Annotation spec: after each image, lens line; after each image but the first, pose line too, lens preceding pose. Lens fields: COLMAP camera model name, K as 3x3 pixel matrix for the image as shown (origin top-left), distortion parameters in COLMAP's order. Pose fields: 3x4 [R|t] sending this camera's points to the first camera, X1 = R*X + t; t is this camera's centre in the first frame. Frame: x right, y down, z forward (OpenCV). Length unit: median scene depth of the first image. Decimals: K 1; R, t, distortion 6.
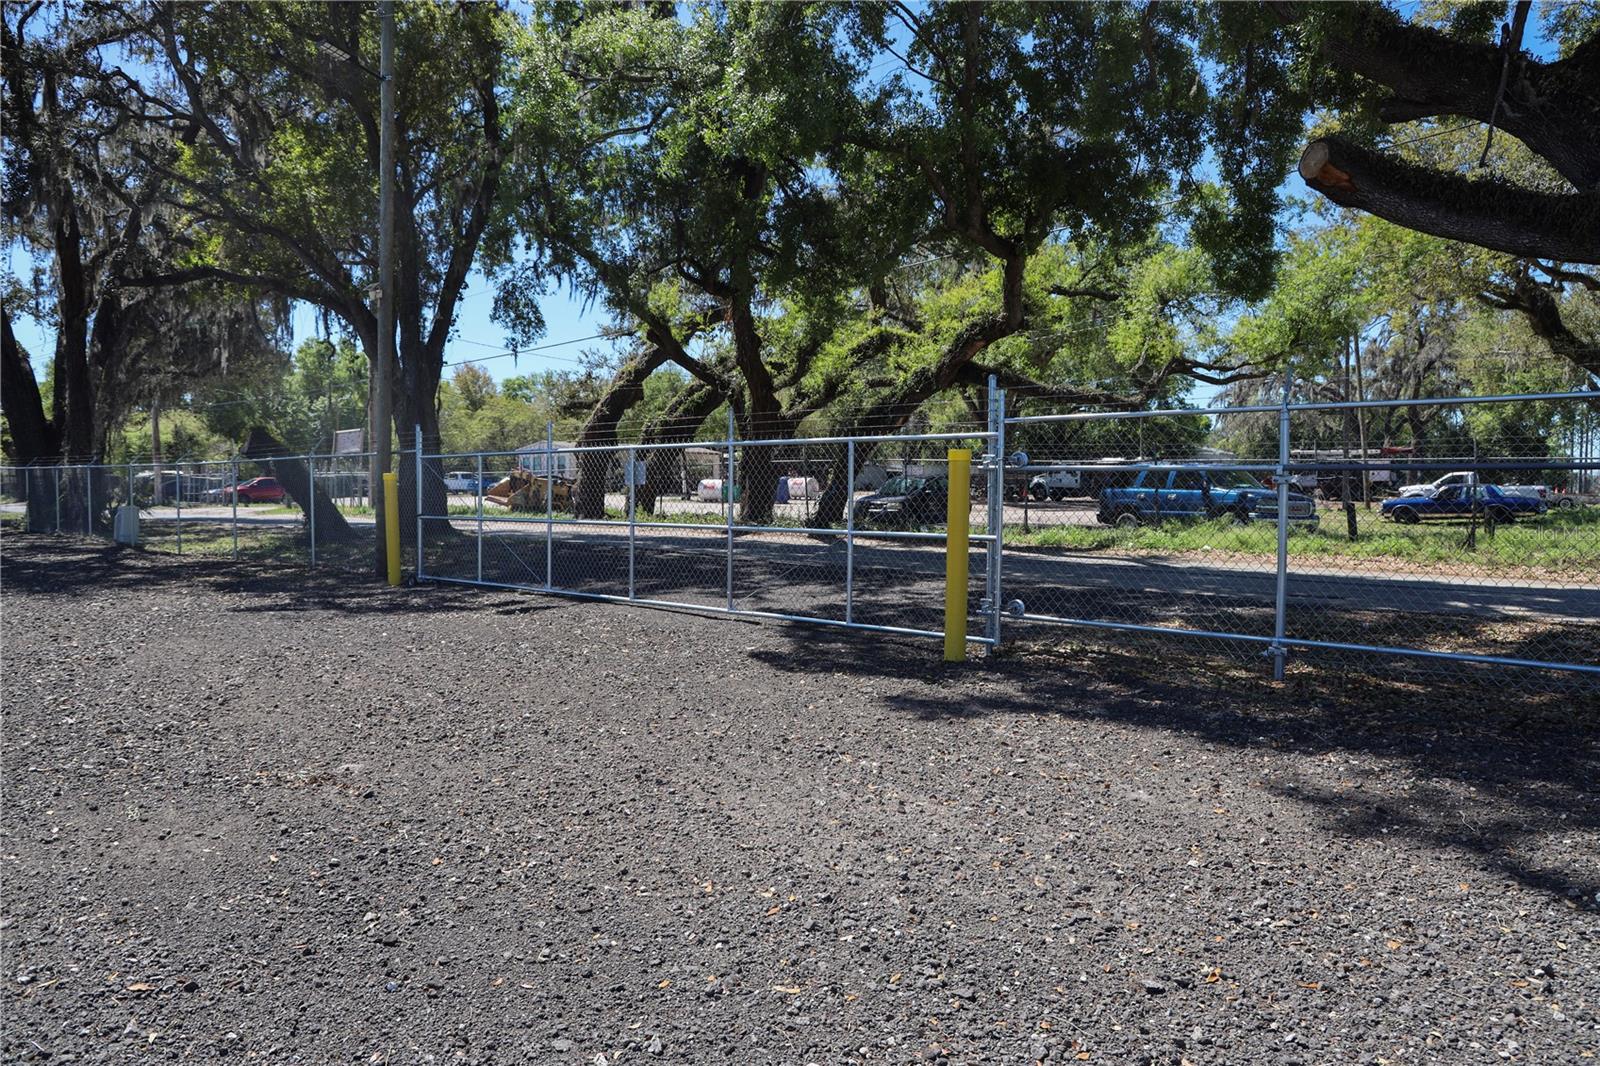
lens RADIAL K [[1092.3, 0, 799.7], [0, 1092.3, 537.9], [0, 0, 1]] dist [-0.095259, 0.065275]
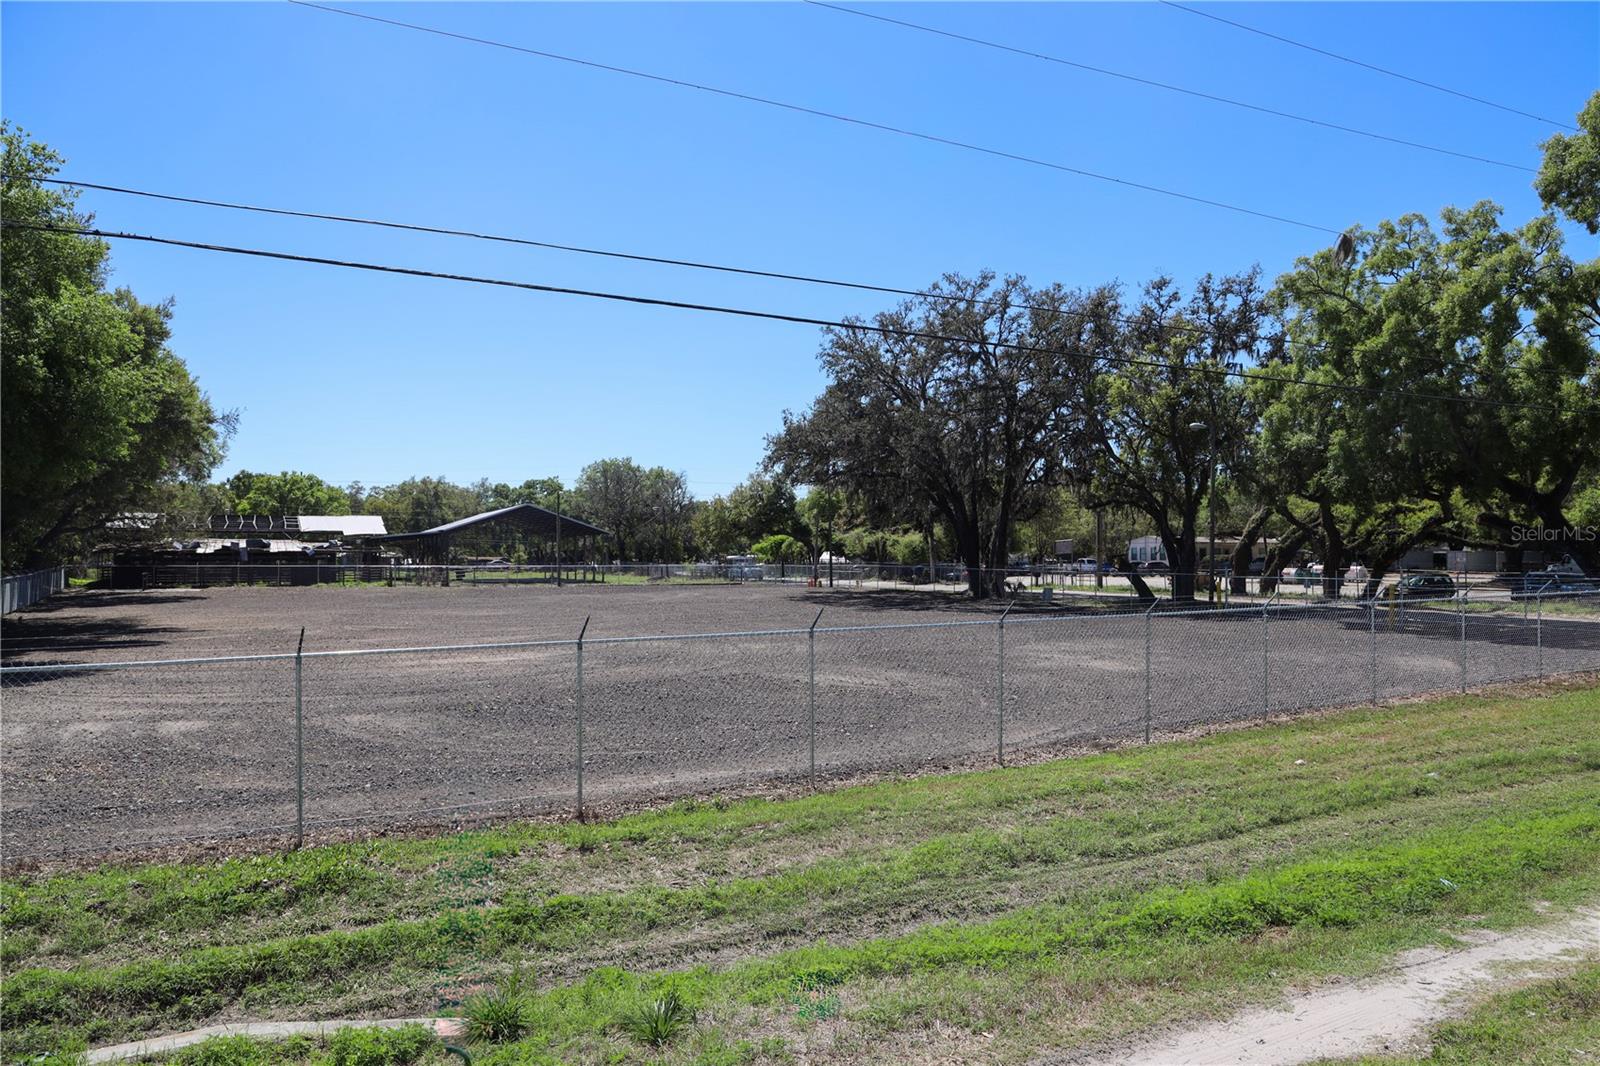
lens RADIAL K [[1092.3, 0, 799.7], [0, 1092.3, 537.9], [0, 0, 1]] dist [-0.095259, 0.065275]
pose [[0.888686, -0.016179, -0.458230, -0.004046], [-0.012140, 0.998197, -0.058788, 0.004777], [0.458355, 0.057807, 0.886887, -1.434399]]
